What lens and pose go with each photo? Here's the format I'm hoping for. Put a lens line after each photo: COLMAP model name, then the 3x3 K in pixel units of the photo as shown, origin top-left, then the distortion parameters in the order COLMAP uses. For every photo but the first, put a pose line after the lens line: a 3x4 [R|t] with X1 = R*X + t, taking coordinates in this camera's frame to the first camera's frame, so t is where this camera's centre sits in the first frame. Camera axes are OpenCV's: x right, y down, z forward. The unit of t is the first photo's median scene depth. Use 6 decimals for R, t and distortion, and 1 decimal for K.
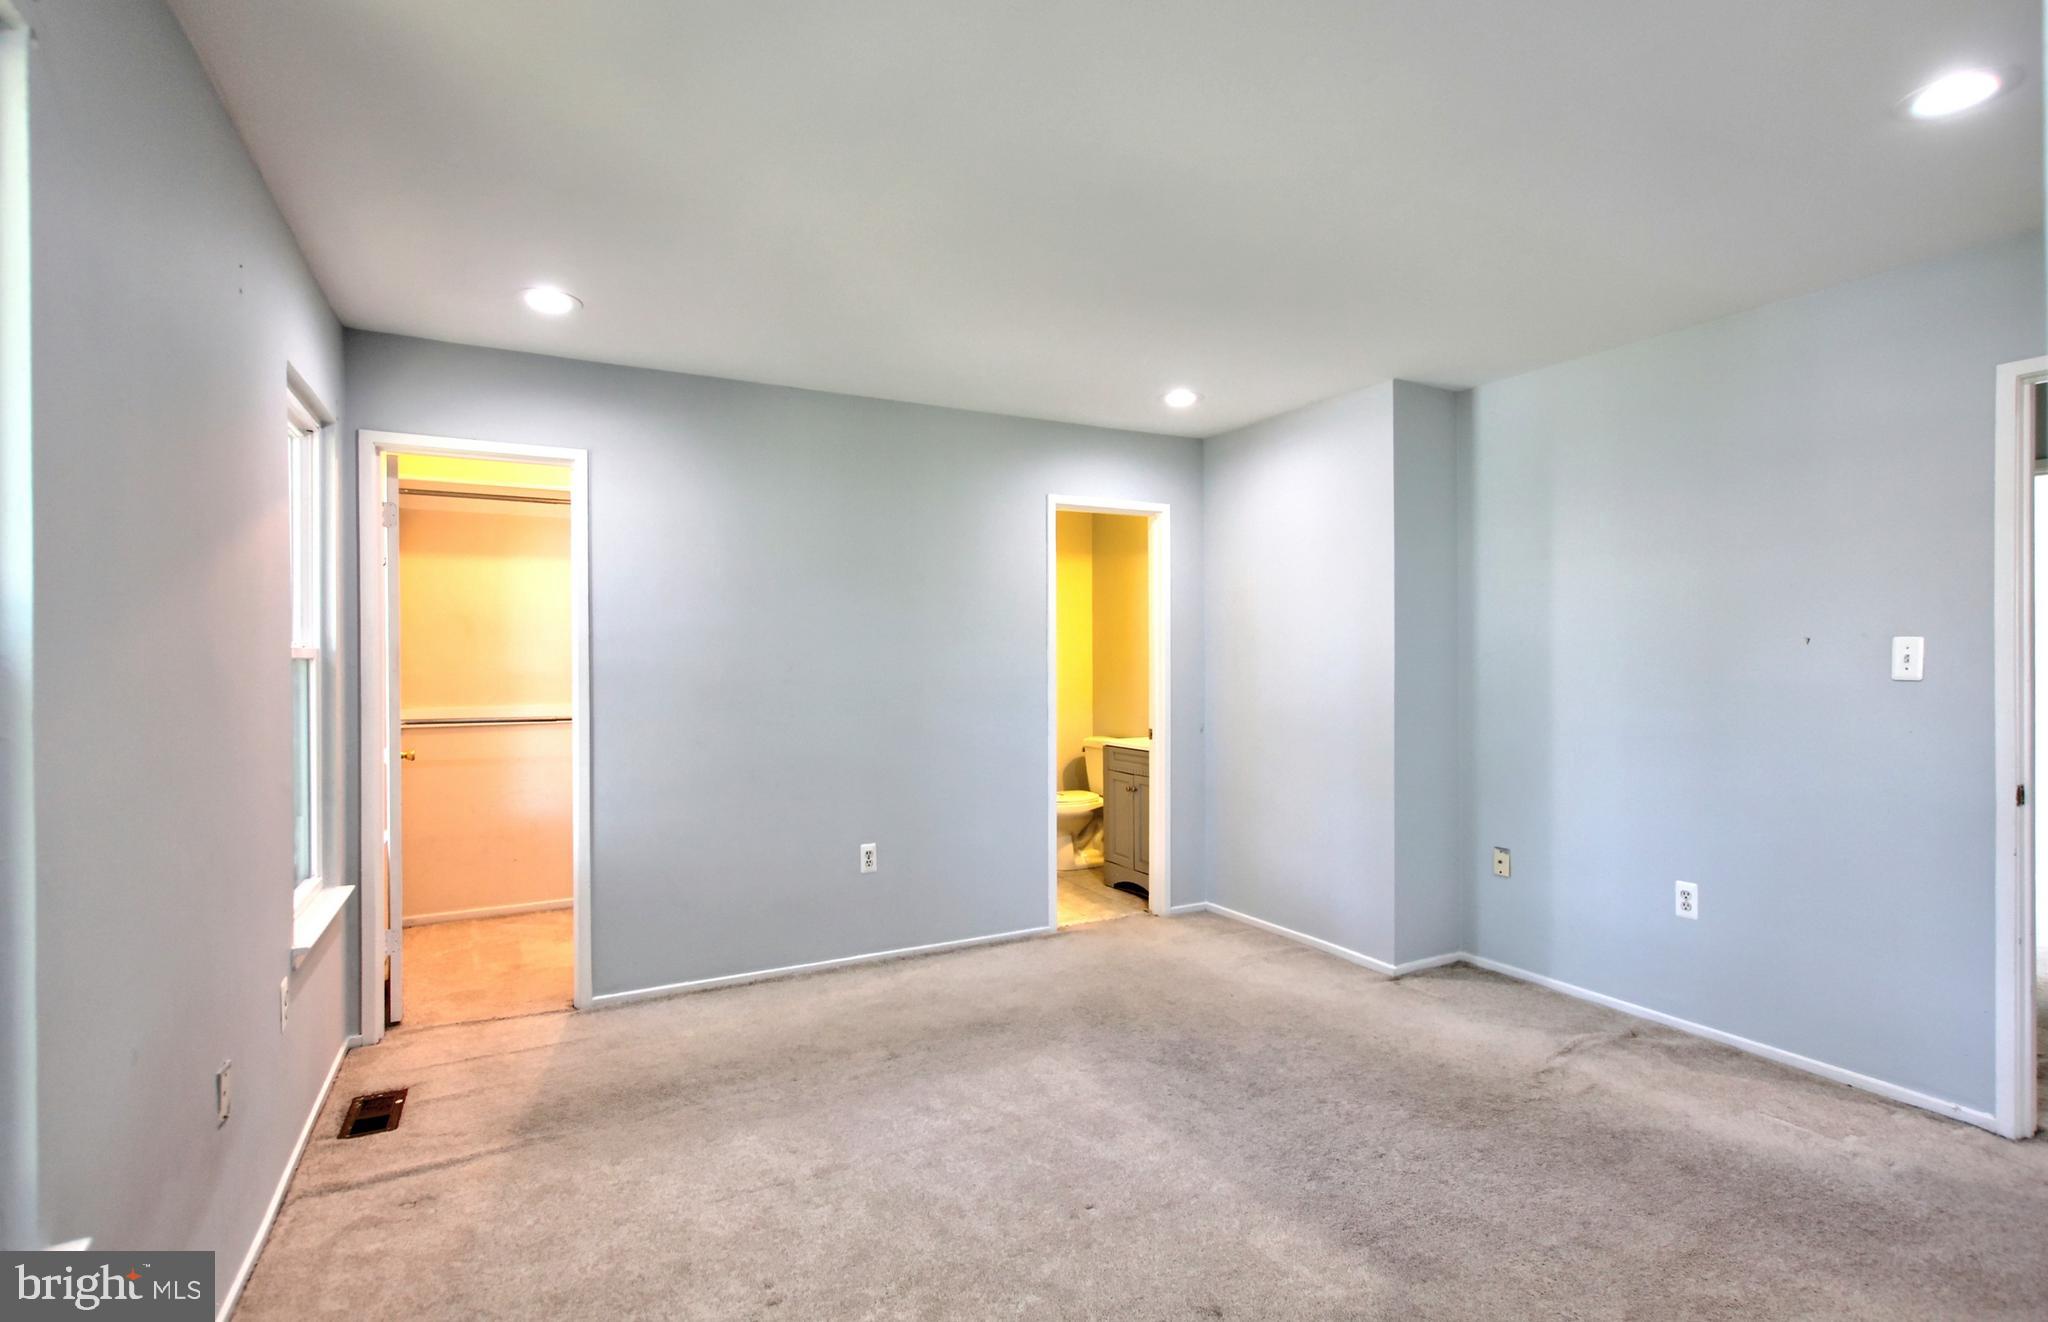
lens RADIAL K [[947.5, 0, 1040.7], [0, 947.5, 665.9], [0, 0, 1]] dist [-0.002031, 0.000041]
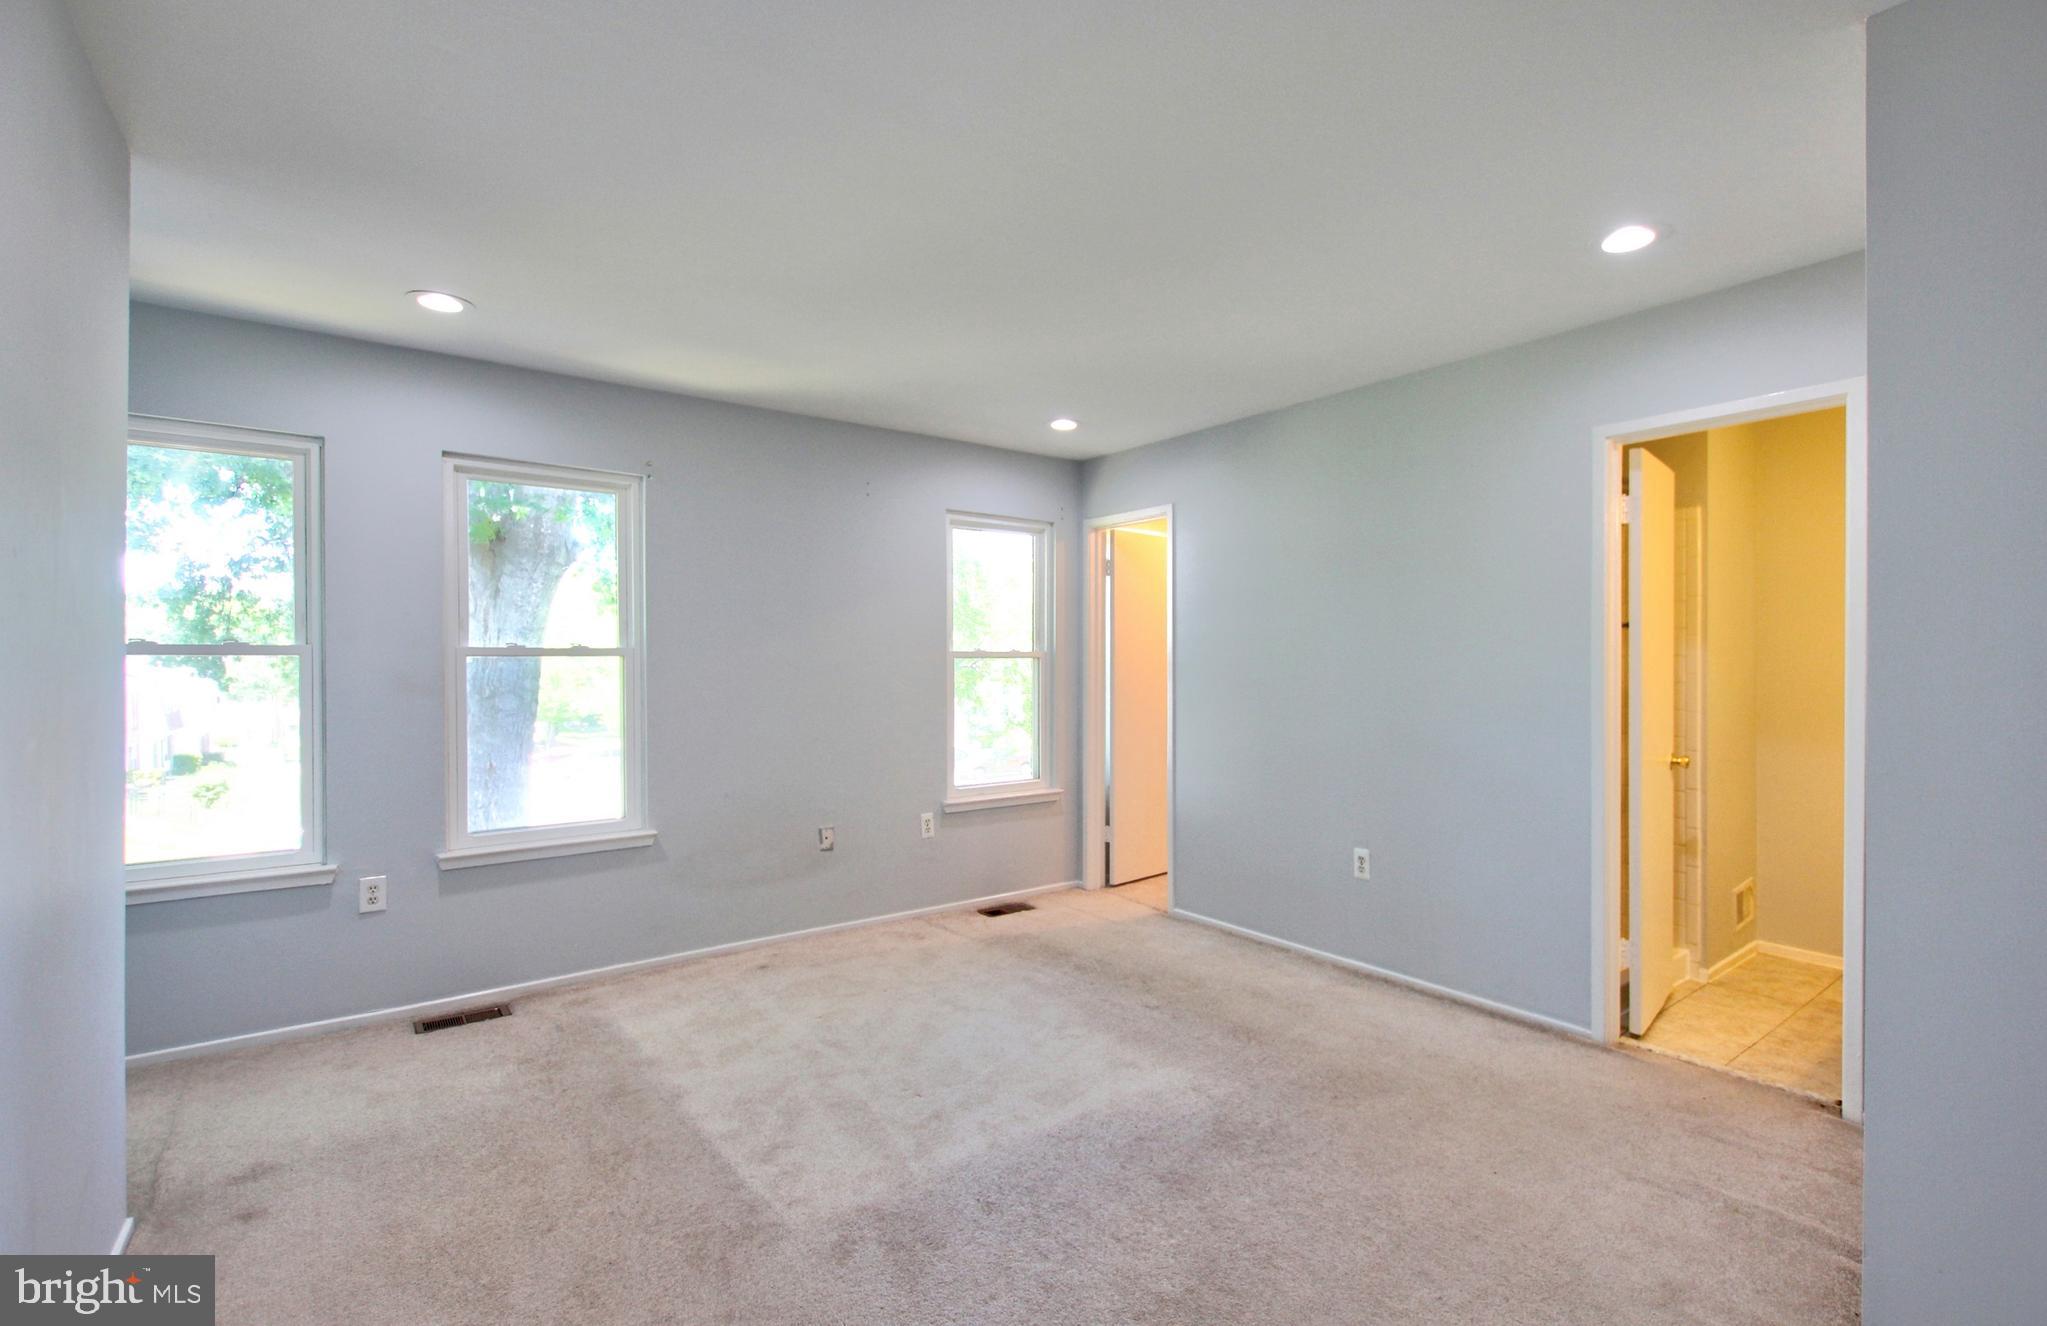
lens RADIAL K [[947.1, 0, 1042.5], [0, 947.1, 660.4], [0, 0, 1]] dist [-0.002031, 0.000041]
pose [[0.140020, 0.003422, -0.990143, 0.879159], [-0.003717, 0.999989, 0.002931, -0.007345], [0.990142, 0.003270, 0.140031, 0.654108]]
